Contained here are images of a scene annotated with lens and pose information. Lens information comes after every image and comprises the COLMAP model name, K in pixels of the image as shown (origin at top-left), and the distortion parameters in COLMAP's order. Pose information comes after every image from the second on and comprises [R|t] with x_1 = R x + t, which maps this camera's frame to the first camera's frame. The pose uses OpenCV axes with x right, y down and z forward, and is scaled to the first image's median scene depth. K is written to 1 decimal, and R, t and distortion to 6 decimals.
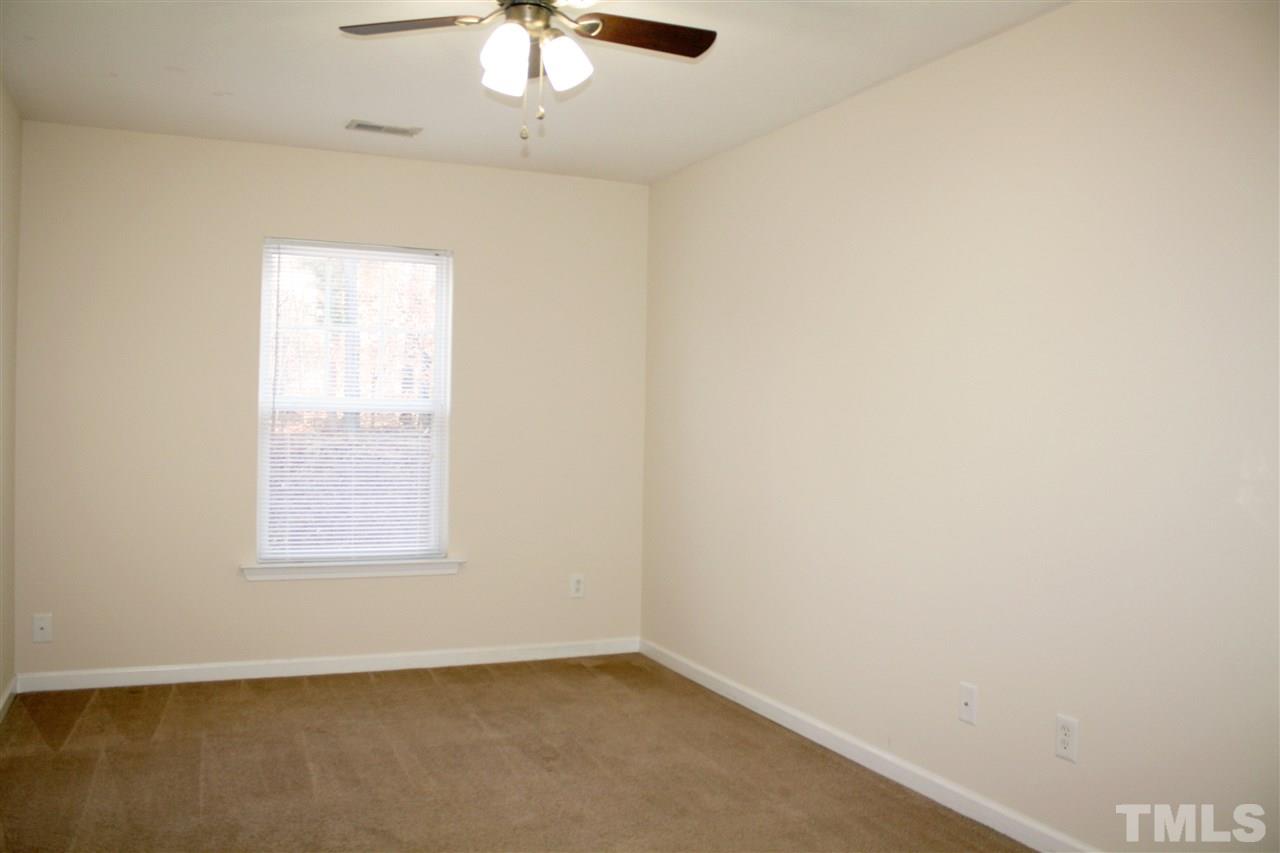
lens RADIAL K [[1063.5, 0, 630.1], [0, 1063.5, 428.5], [0, 0, 1]] dist [-0.158705, 0.135120]
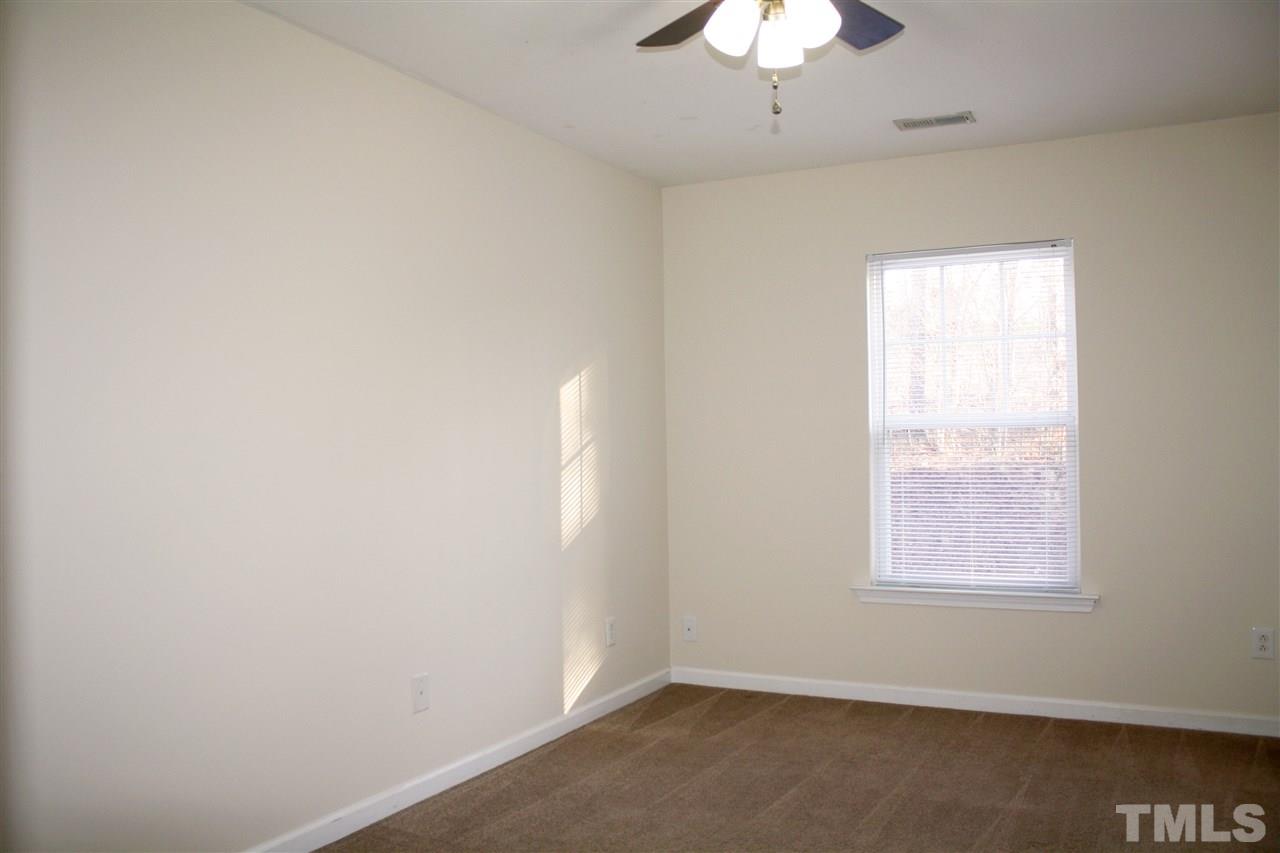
lens RADIAL K [[1063.5, 0, 630.1], [0, 1063.5, 428.5], [0, 0, 1]] dist [-0.158705, 0.135120]
pose [[0.611997, -0.037220, -0.789983, 0.289047], [0.019946, 0.999301, -0.031629, 0.007794], [0.790608, 0.003600, 0.612312, 0.203399]]
